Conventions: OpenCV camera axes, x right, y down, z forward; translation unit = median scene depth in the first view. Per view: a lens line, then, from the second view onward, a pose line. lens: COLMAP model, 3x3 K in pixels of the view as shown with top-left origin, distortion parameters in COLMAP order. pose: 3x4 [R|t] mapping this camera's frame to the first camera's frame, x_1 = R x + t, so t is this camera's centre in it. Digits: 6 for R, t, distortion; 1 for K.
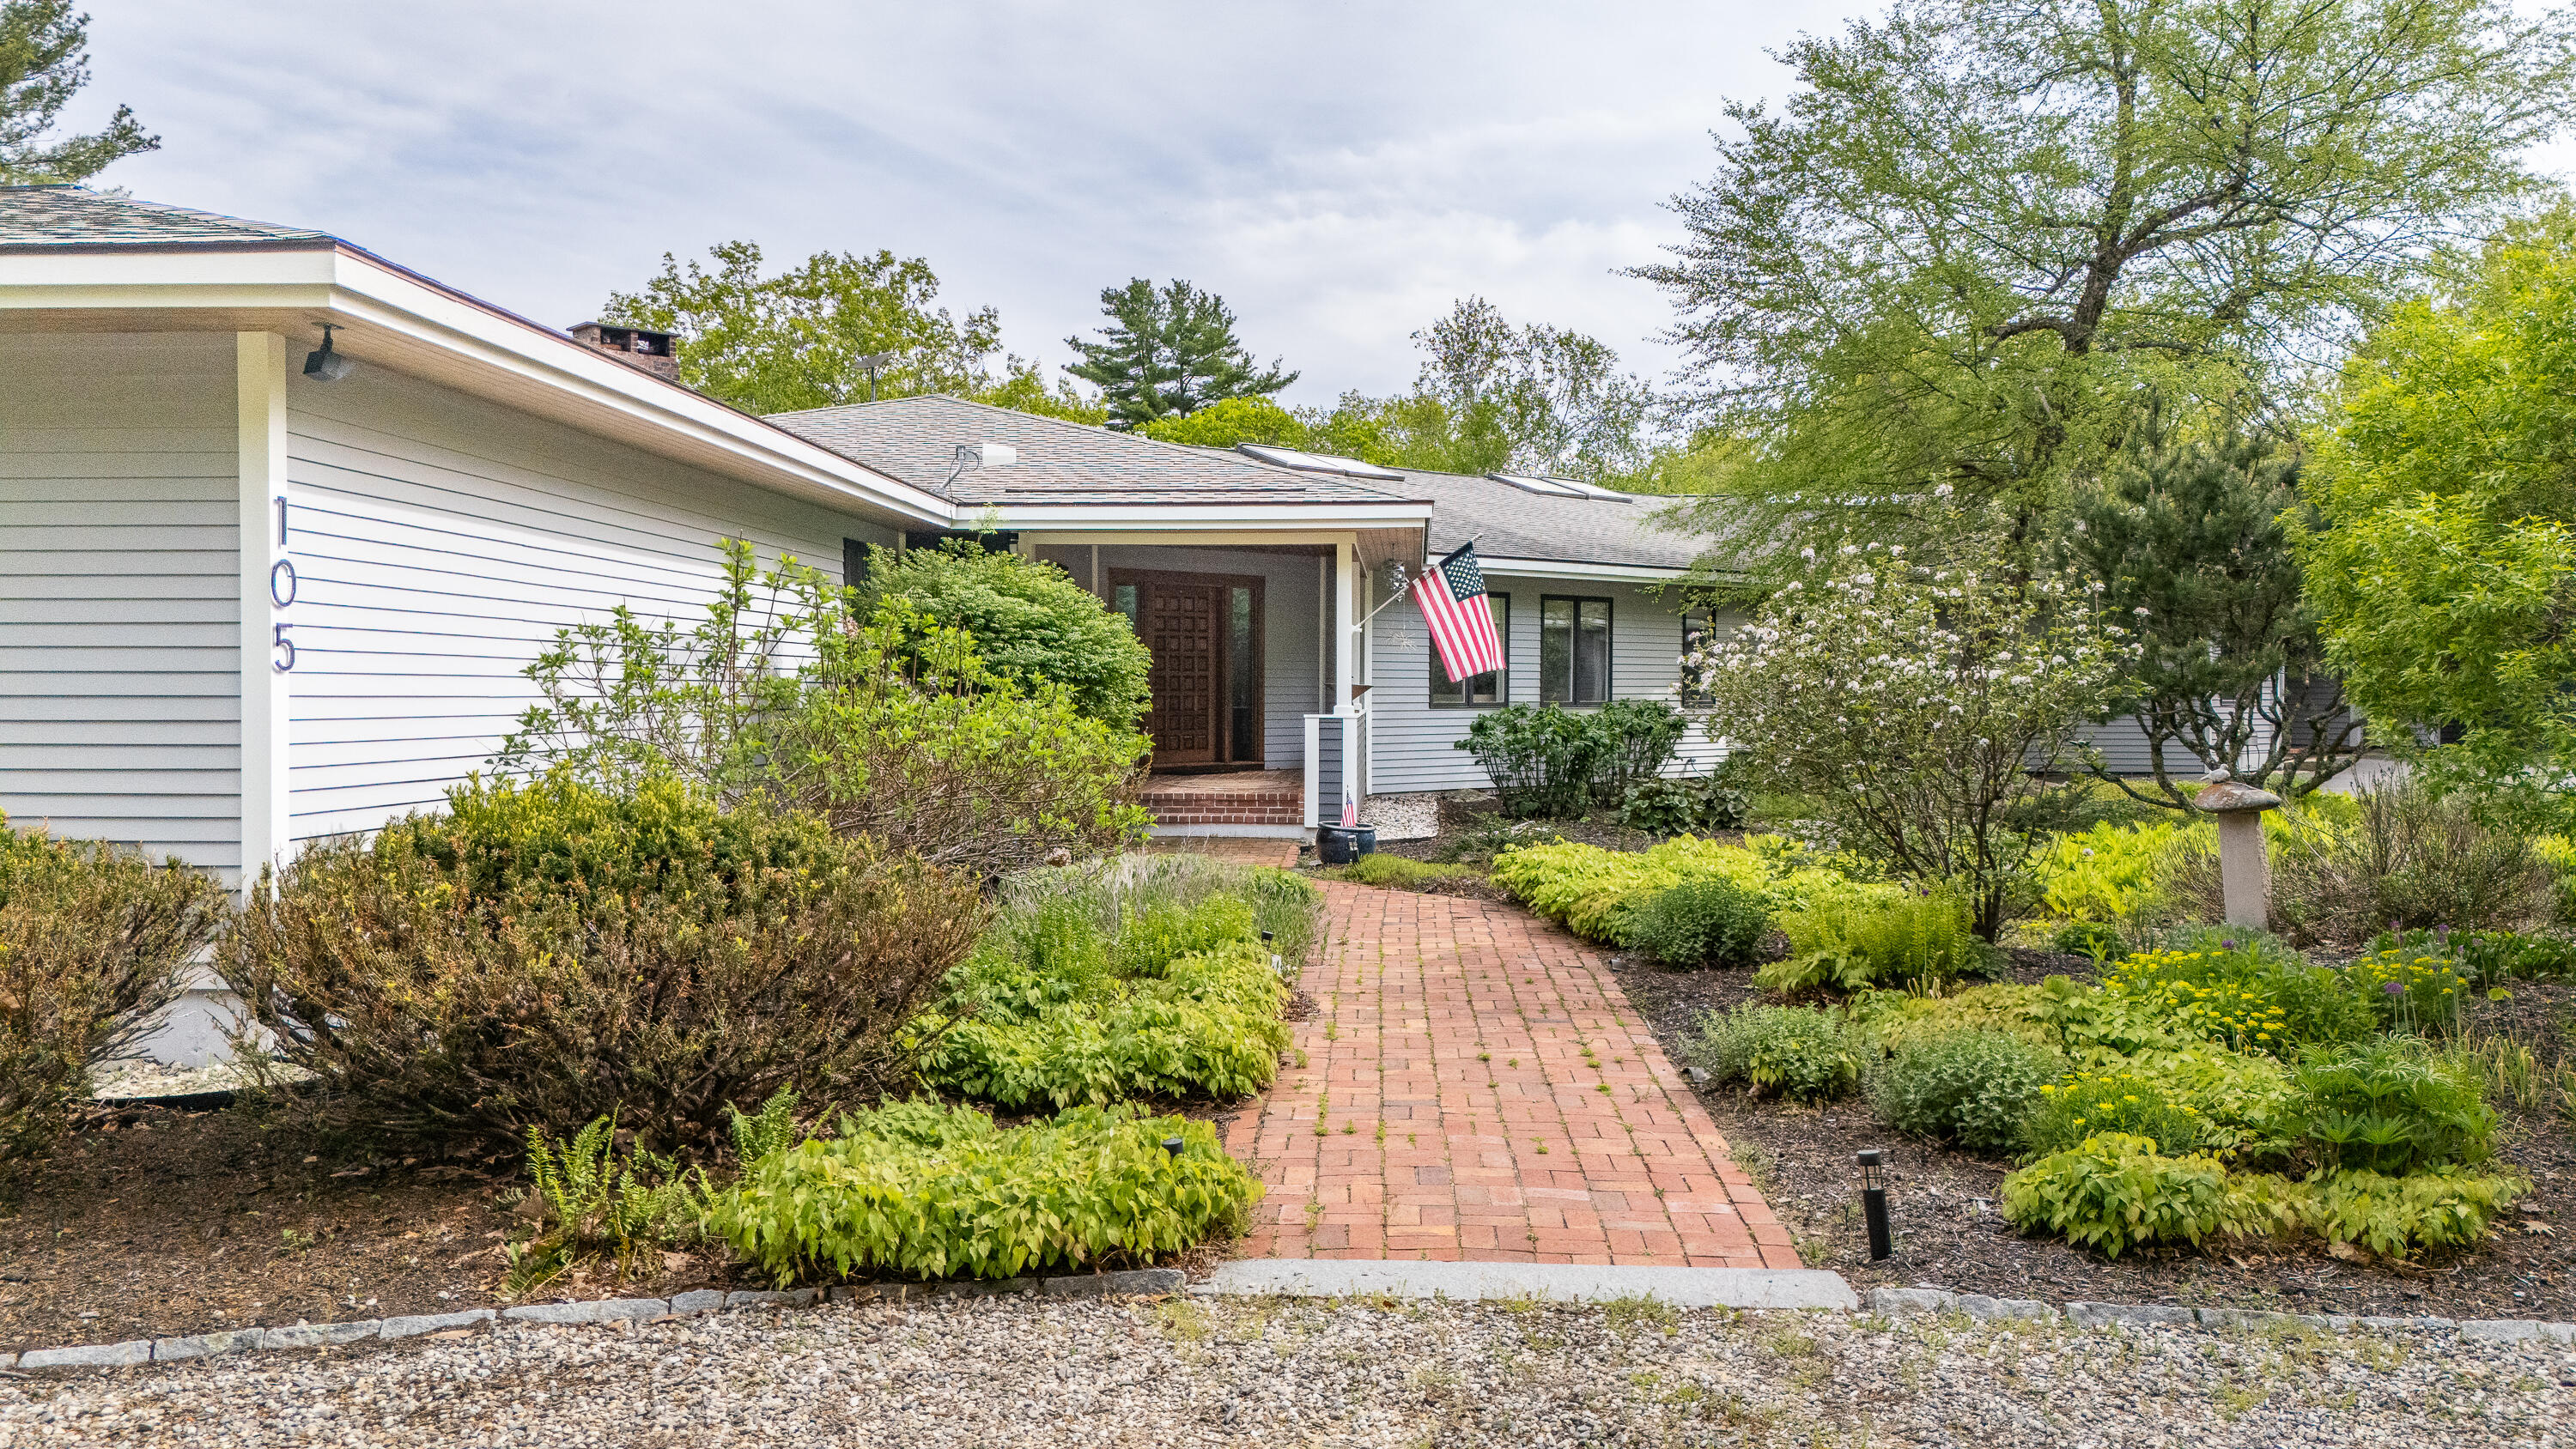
lens RADIAL K [[1840.0, 0, 1293.0], [0, 1840.0, 766.8], [0, 0, 1]] dist [0.062552, -0.077507]
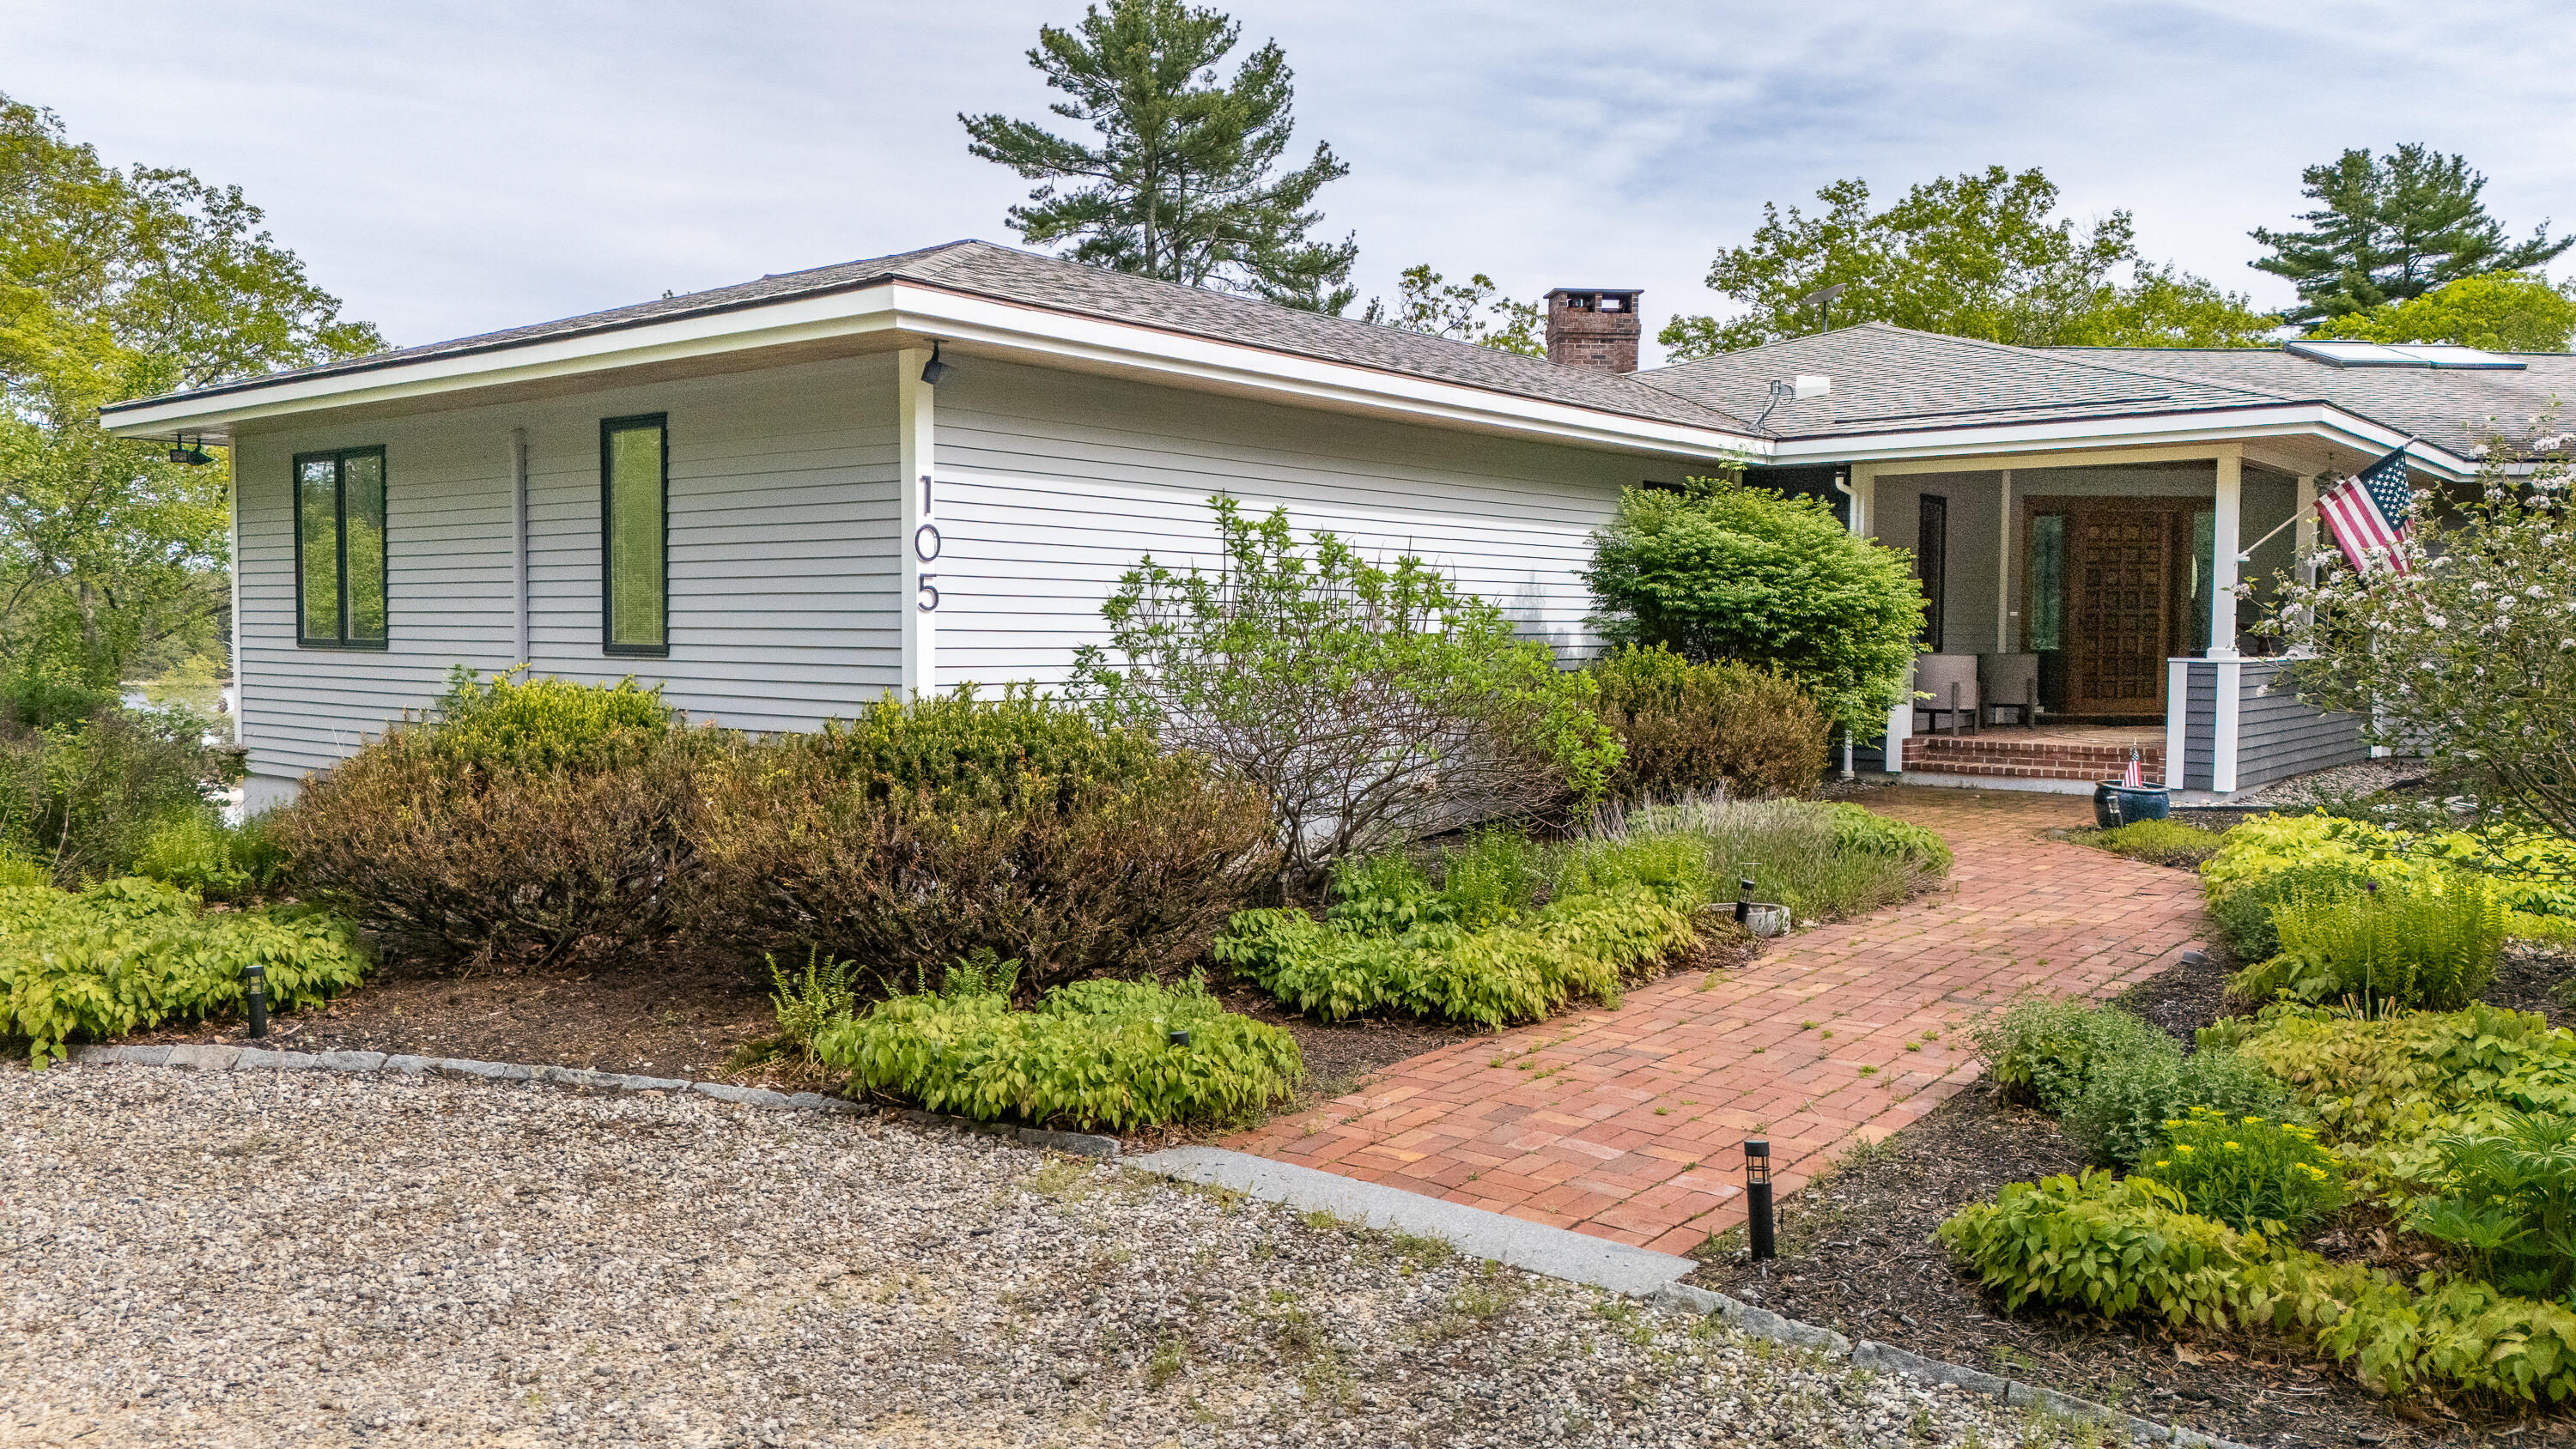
lens RADIAL K [[1858.3, 0, 1284.6], [0, 1858.3, 727.8], [0, 0, 1]] dist [0.060317, -0.049011]
pose [[0.813025, 0.031444, -0.581379, 0.176844], [-0.026398, 0.999505, 0.017143, 0.000533], [0.581630, 0.001410, 0.813453, 0.038719]]
